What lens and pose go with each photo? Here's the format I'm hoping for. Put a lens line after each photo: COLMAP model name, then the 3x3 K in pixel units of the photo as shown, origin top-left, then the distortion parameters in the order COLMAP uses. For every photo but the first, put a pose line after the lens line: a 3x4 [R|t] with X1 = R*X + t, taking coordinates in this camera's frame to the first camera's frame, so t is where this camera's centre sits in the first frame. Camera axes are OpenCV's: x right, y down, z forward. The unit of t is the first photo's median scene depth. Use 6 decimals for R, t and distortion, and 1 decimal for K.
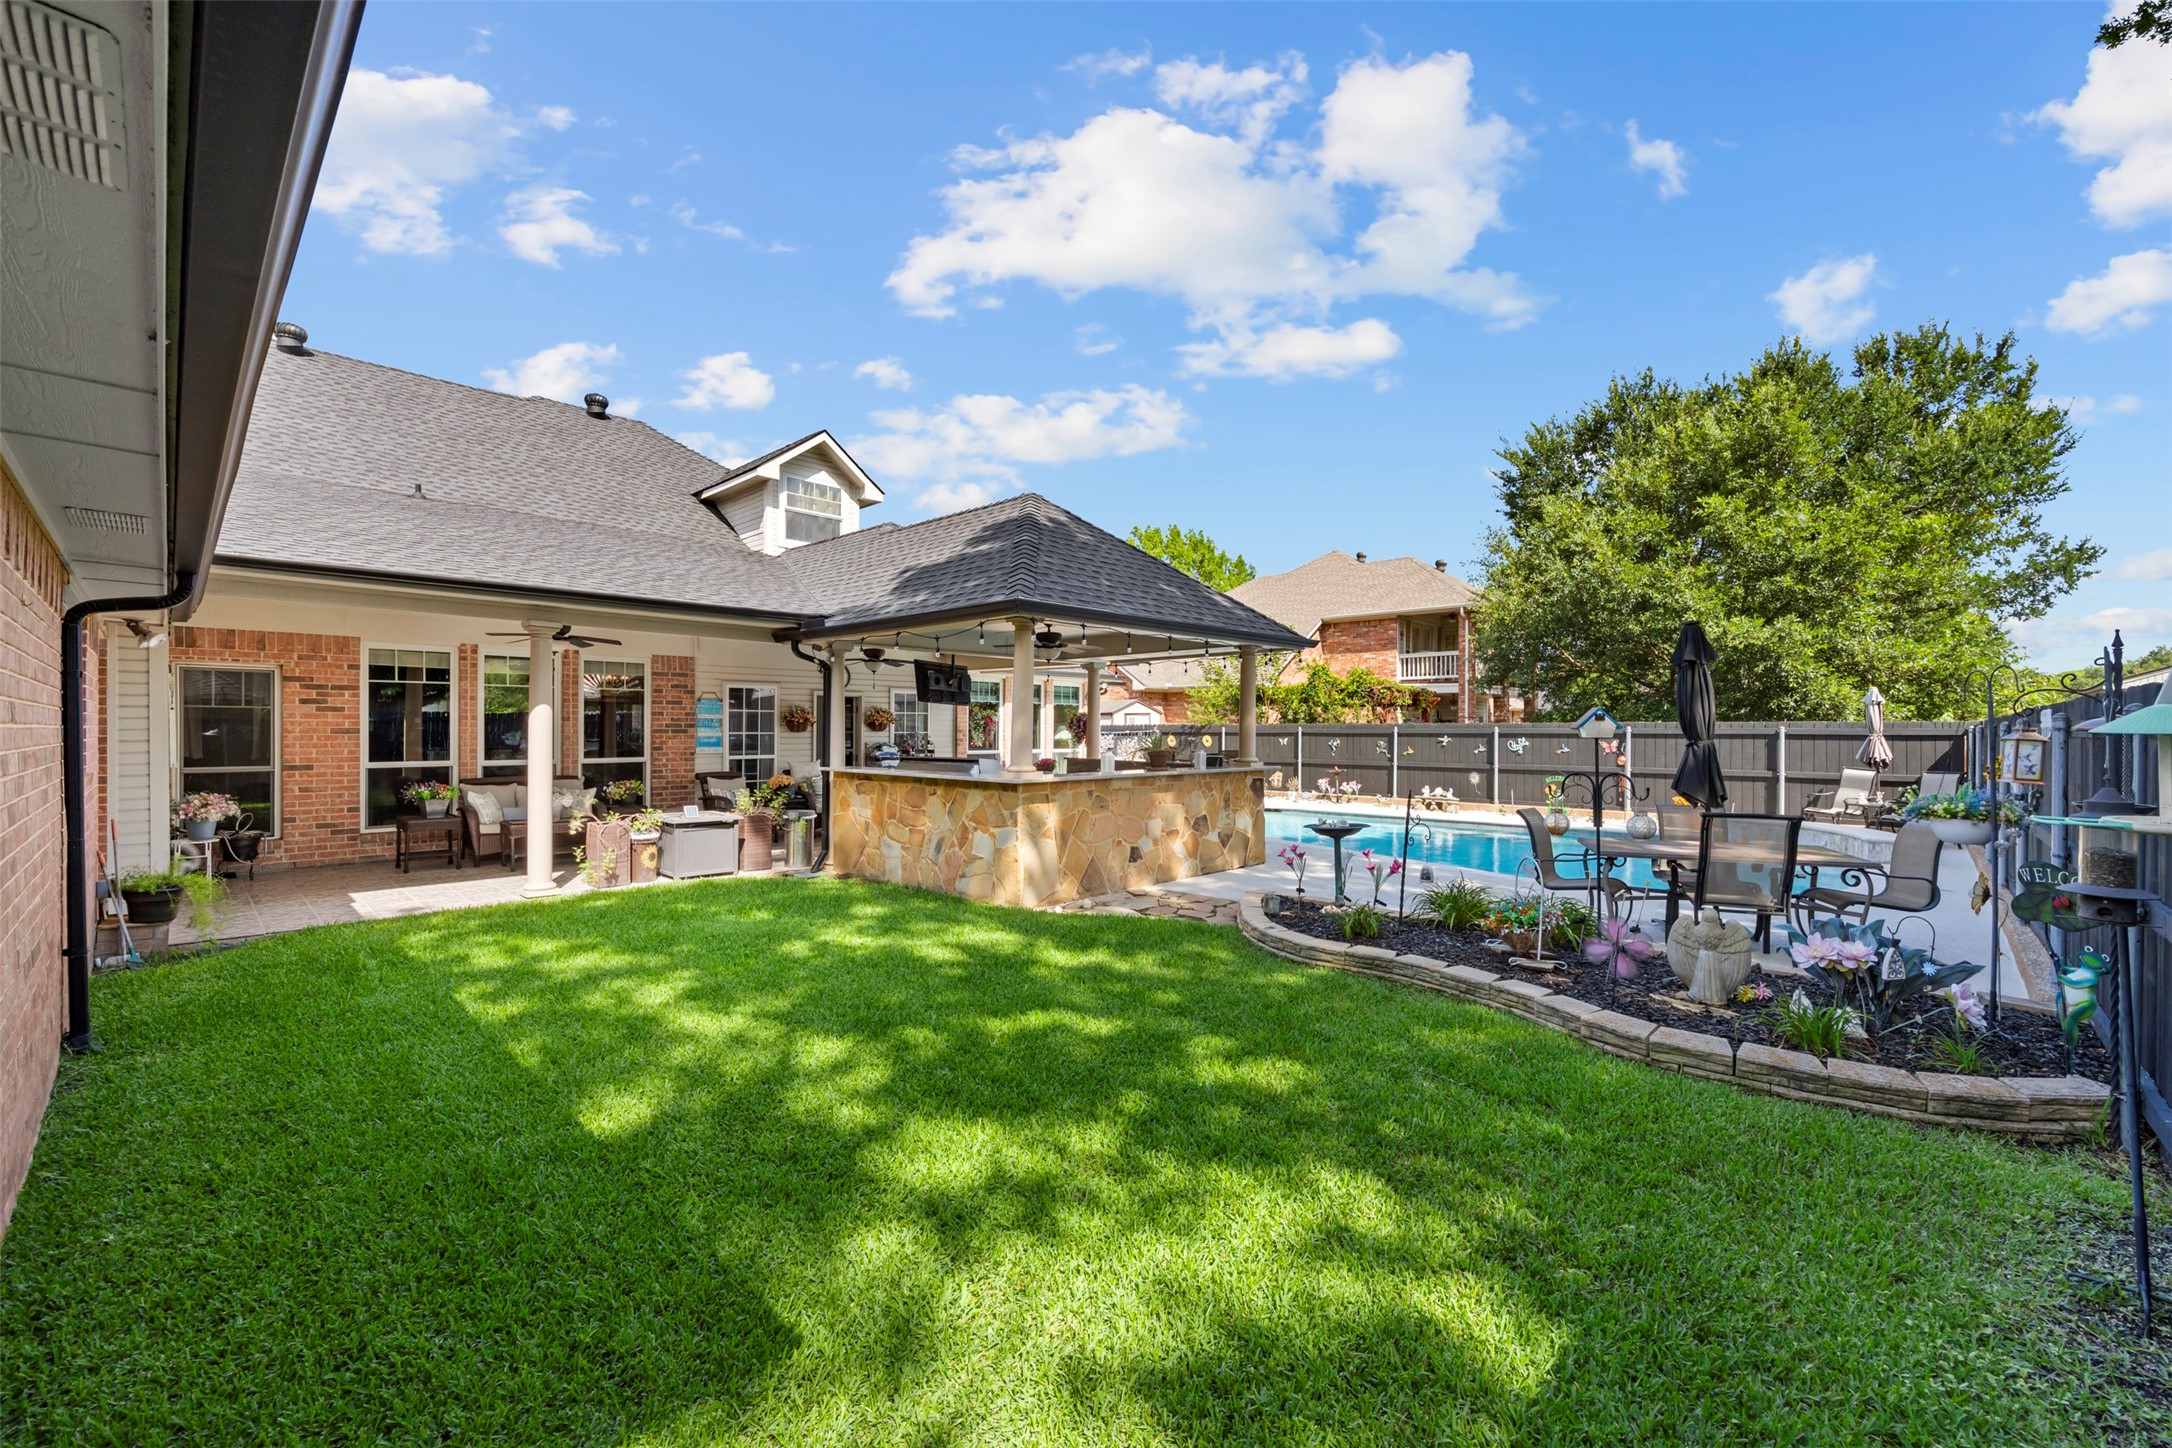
lens RADIAL K [[882.3, 0, 1079.1], [0, 882.3, 729.3], [0, 0, 1]] dist [-0.003187, 0.000813]
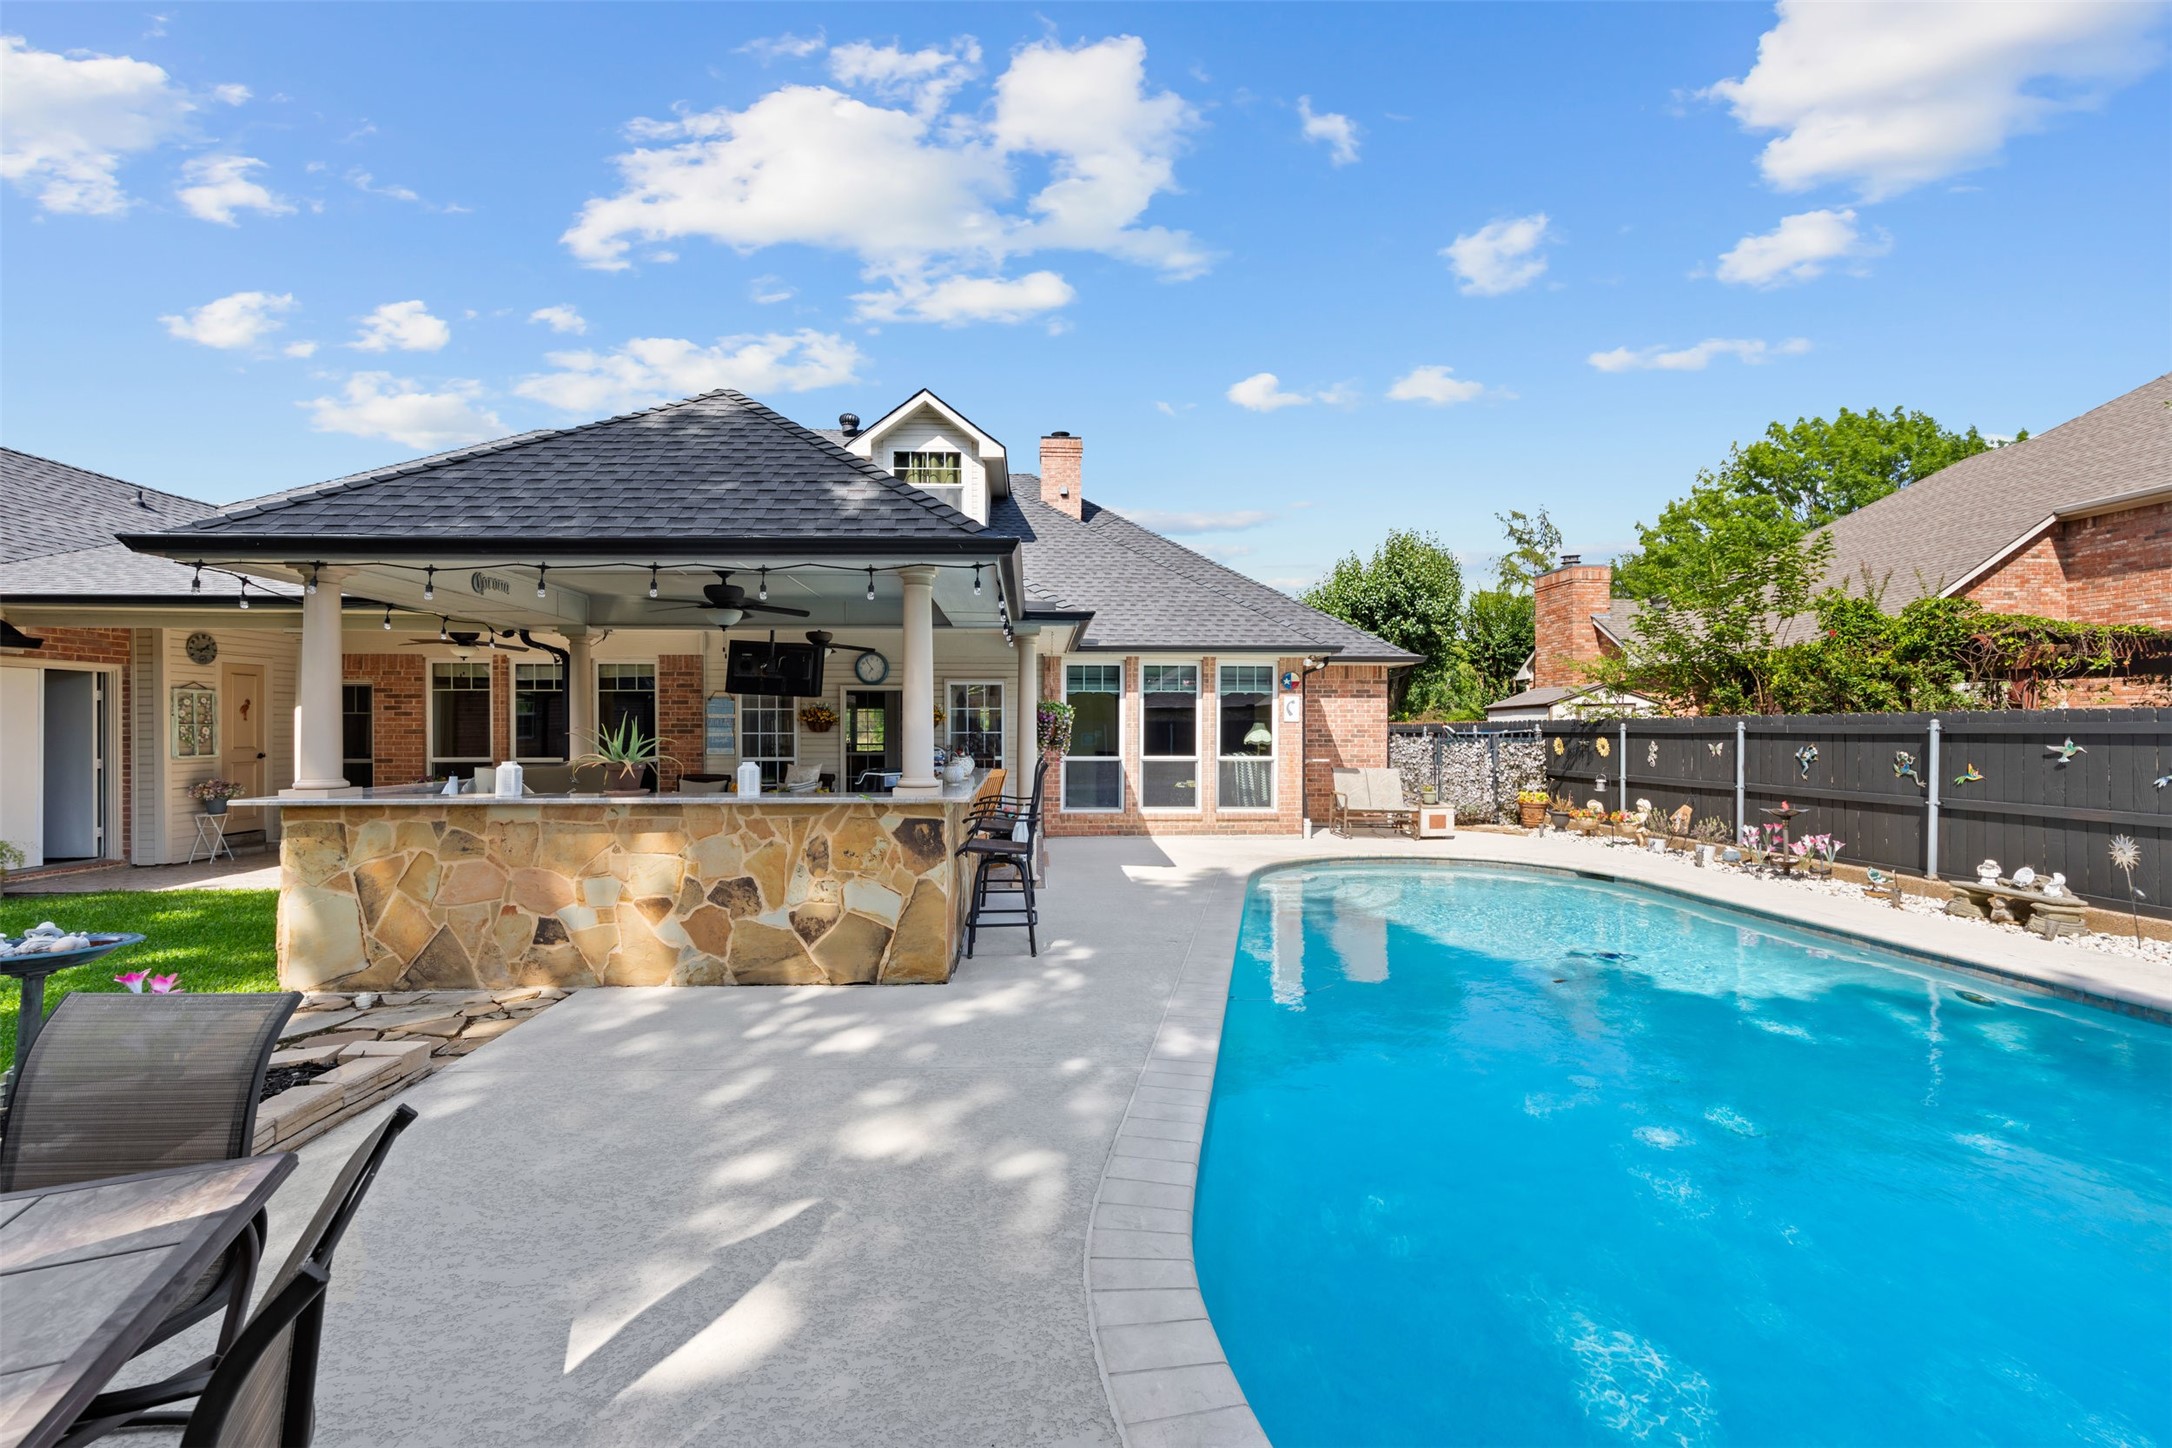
lens RADIAL K [[882.3, 0, 1079.1], [0, 882.3, 729.3], [0, 0, 1]] dist [-0.003187, 0.000813]
pose [[0.727207, -0.003397, -0.686410, 0.420513], [0.002905, 0.999994, -0.001872, 0.002453], [0.686412, -0.000633, 0.727213, 0.458959]]
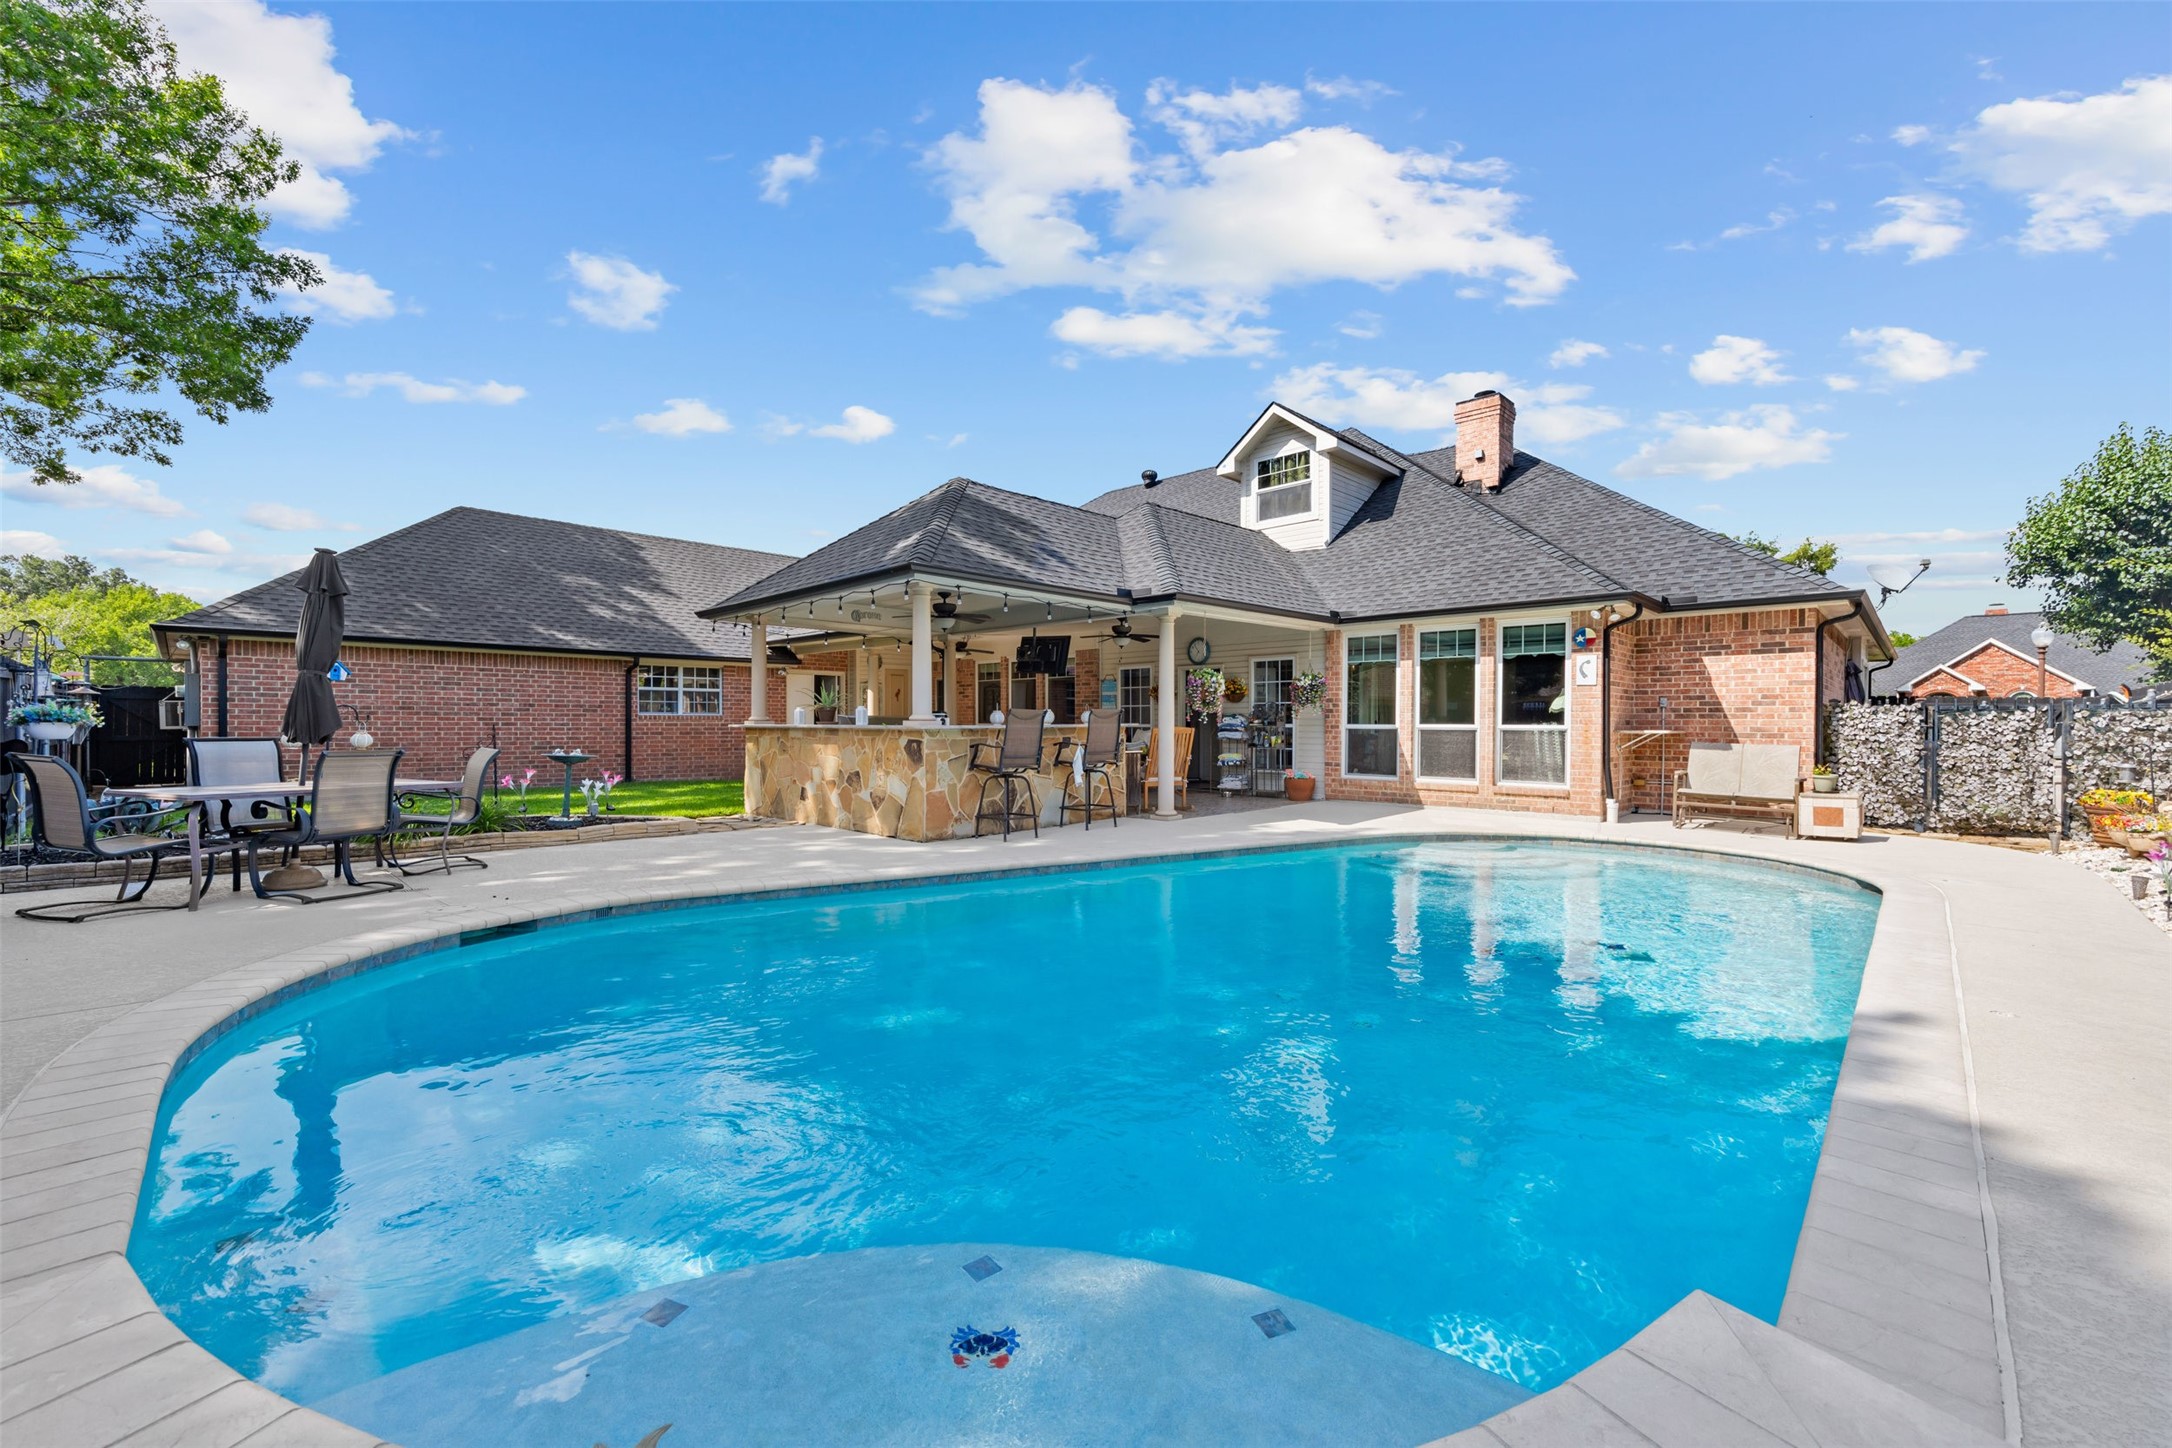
lens RADIAL K [[882.3, 0, 1079.1], [0, 882.3, 729.3], [0, 0, 1]] dist [-0.003187, 0.000813]
pose [[-0.010409, 0.001264, -0.999945, 0.701988], [-0.003286, 0.999994, 0.001299, 0.029524], [0.999940, 0.003299, -0.010405, 0.781965]]
